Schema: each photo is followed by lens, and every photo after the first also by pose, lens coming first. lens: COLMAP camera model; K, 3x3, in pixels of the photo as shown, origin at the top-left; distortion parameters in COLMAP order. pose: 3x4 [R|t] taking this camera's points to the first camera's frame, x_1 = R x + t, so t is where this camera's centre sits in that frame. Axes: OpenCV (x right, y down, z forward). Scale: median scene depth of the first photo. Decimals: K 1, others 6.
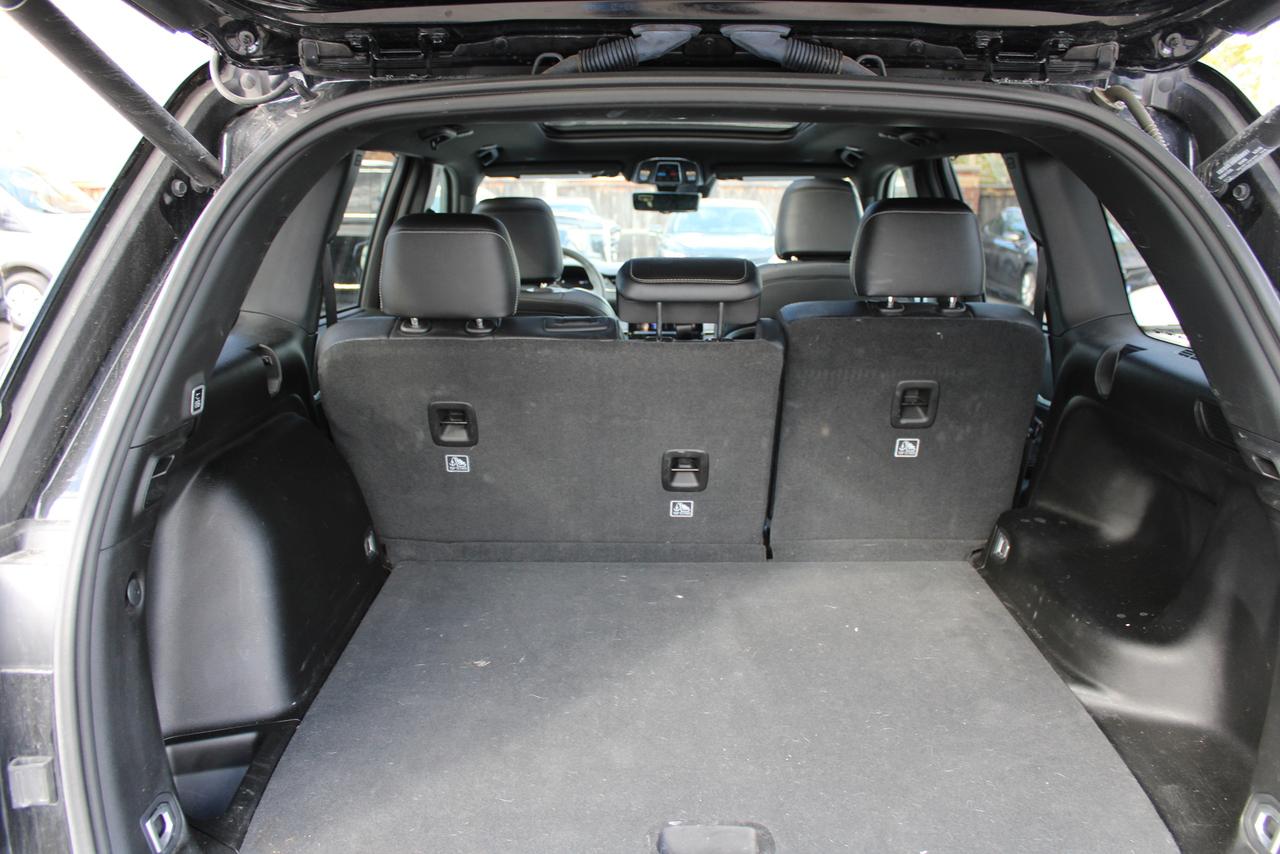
lens RADIAL K [[1059.0, 0, 631.8], [0, 1059.0, 431.7], [0, 0, 1]] dist [-0.154833, 0.117381]
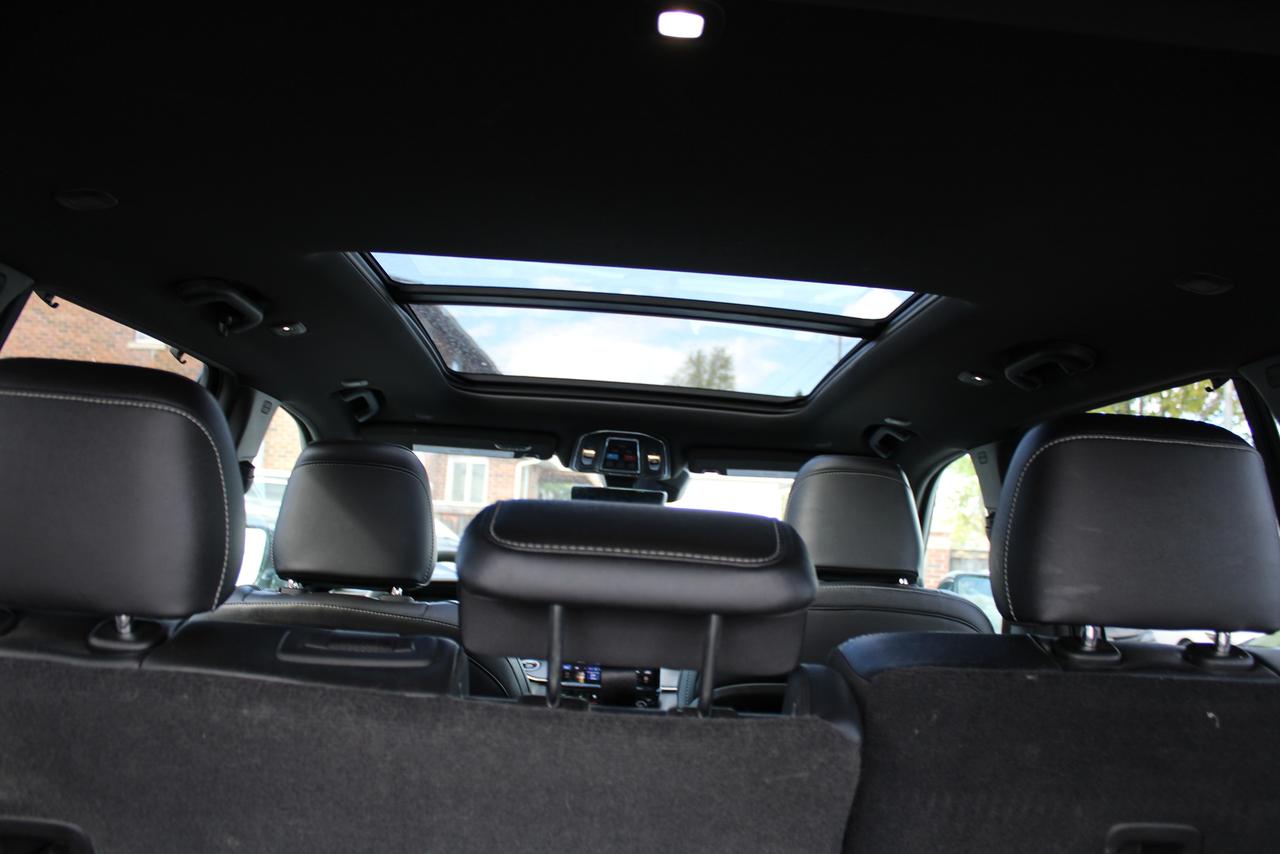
lens RADIAL K [[1059.0, 0, 631.8], [0, 1059.0, 431.7], [0, 0, 1]] dist [-0.154833, 0.117381]
pose [[0.997242, 0.068758, 0.027933, 0.036212], [-0.055970, 0.943937, -0.325348, -0.054817], [-0.048737, 0.322887, 0.945182, 0.574932]]
